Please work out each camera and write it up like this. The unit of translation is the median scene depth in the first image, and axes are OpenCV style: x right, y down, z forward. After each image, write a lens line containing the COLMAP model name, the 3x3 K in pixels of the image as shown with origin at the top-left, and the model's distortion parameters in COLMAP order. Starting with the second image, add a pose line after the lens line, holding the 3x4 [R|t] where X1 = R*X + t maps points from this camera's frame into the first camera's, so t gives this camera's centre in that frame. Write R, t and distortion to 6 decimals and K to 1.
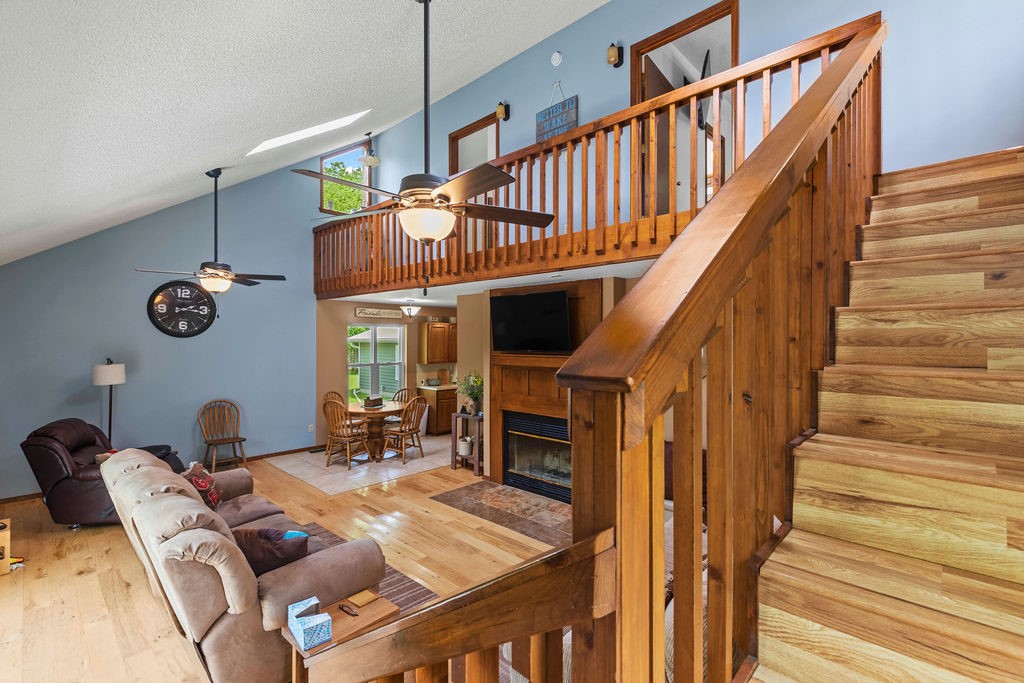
lens RADIAL K [[465.4, 0, 513.6], [0, 465.4, 335.6], [0, 0, 1]] dist [0.001670, -0.000111]
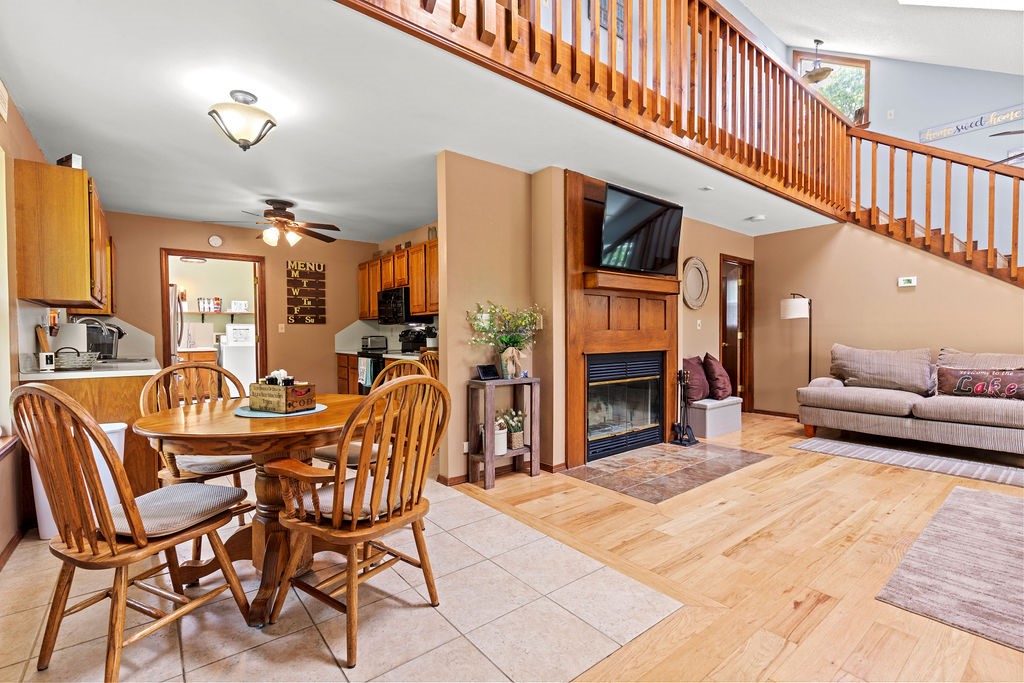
lens RADIAL K [[458.3, 0, 509.1], [0, 458.3, 344.4], [0, 0, 1]] dist [0.003382, 0.000193]
pose [[0.141725, -0.024577, 0.989601, -0.749202], [0.000448, 0.999693, 0.024763, 0.135076], [-0.989906, -0.003066, 0.141692, 1.078657]]
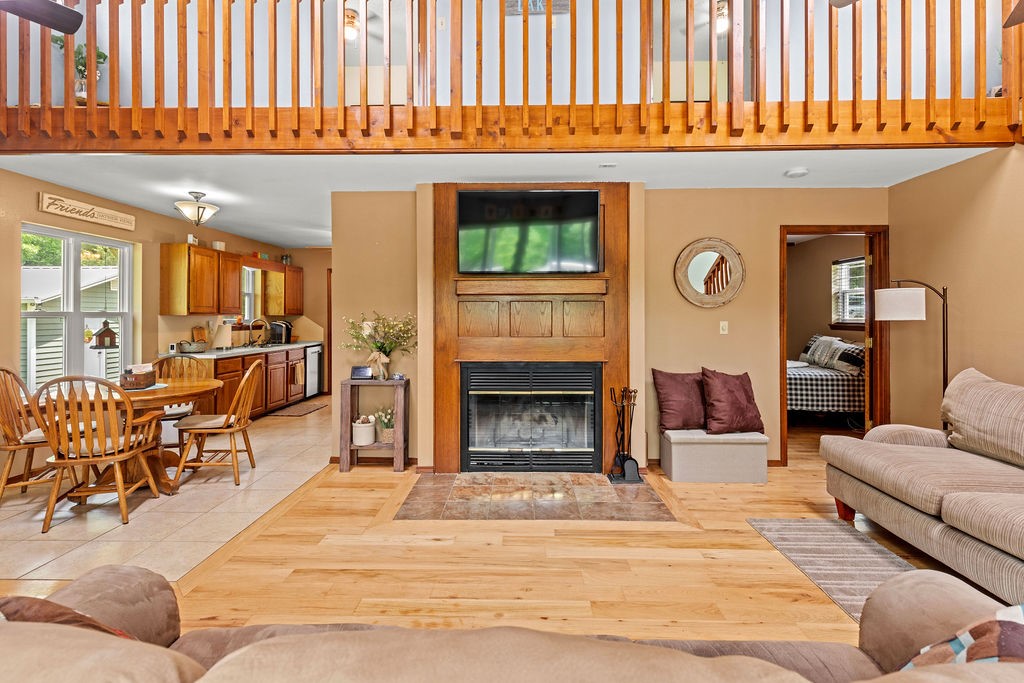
lens RADIAL K [[474.8, 0, 518.7], [0, 474.8, 314.6], [0, 0, 1]] dist [0.005657, -0.000036]
pose [[0.739294, -0.000568, 0.673383, -0.453022], [-0.002353, 0.999991, 0.003427, 0.092675], [-0.673379, -0.004118, 0.739286, 0.457434]]
